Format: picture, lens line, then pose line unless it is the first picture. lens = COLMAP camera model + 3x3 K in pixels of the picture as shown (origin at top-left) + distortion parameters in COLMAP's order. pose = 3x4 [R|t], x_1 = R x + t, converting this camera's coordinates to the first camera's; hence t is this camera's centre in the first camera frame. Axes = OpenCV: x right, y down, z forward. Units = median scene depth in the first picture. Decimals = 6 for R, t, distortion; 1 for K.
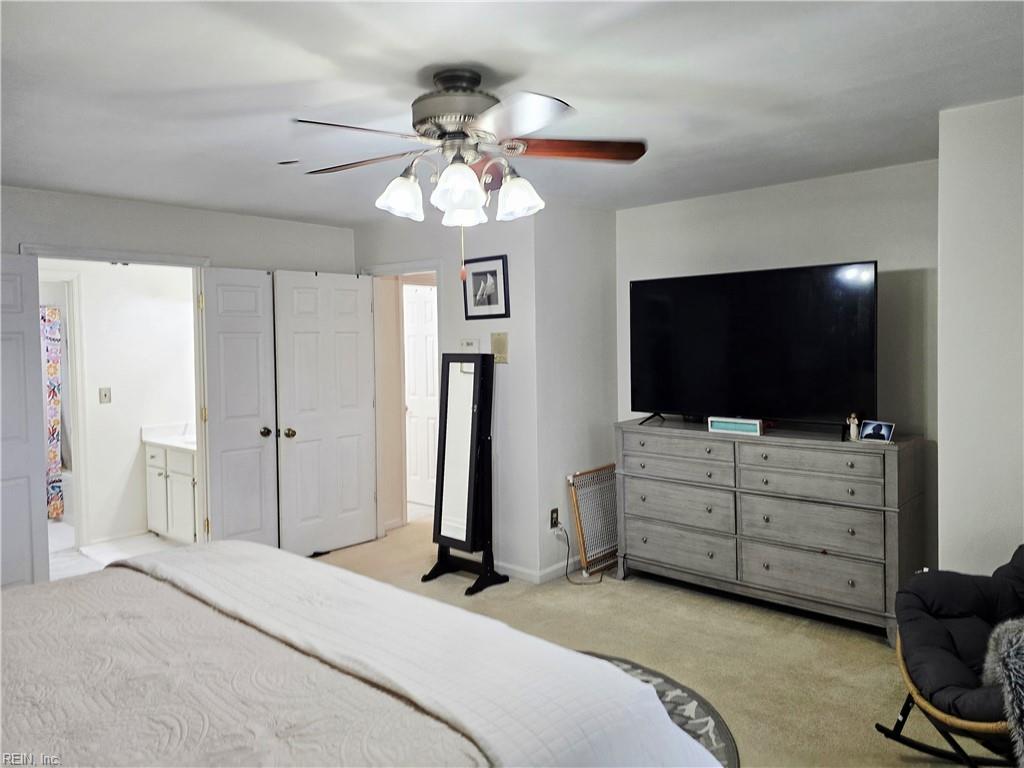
lens RADIAL K [[694.5, 0, 512.9], [0, 694.5, 374.1], [0, 0, 1]] dist [0.009839, 0.001347]
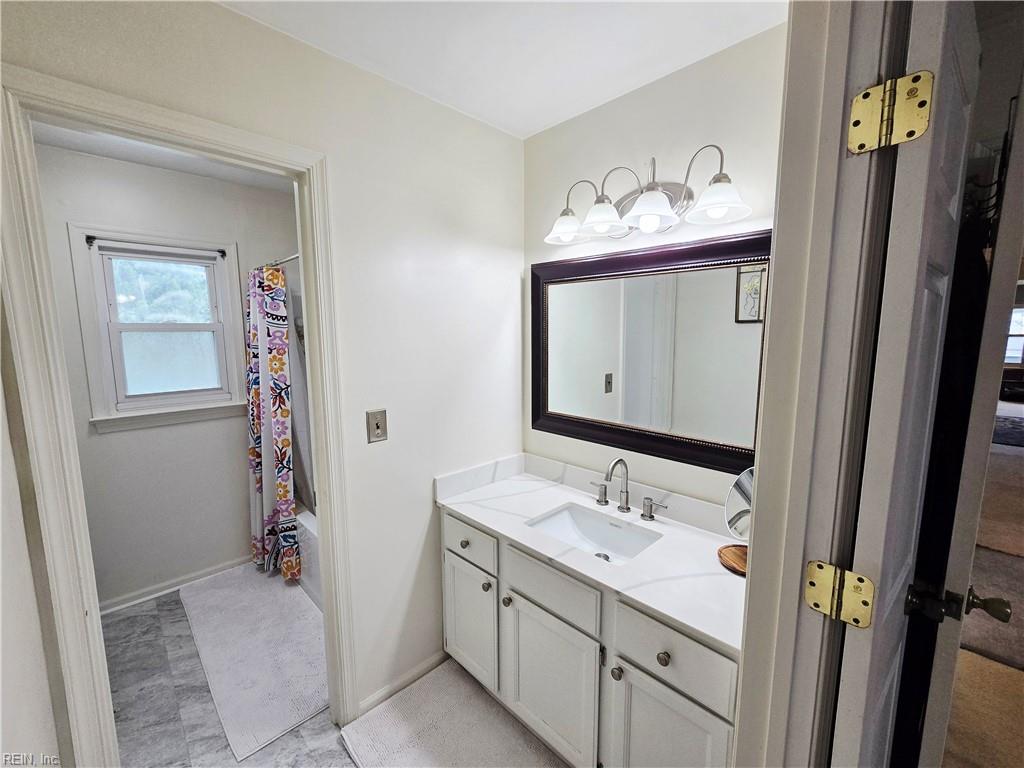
lens RADIAL K [[432.9, 0, 512.1], [0, 432.9, 392.9], [0, 0, 1]] dist [-0.002271, -0.000058]
pose [[0.995581, 0.019496, -0.091859, -0.402239], [-0.010864, 0.995555, 0.093556, -0.019744], [0.093275, -0.092145, 0.991367, 0.614915]]
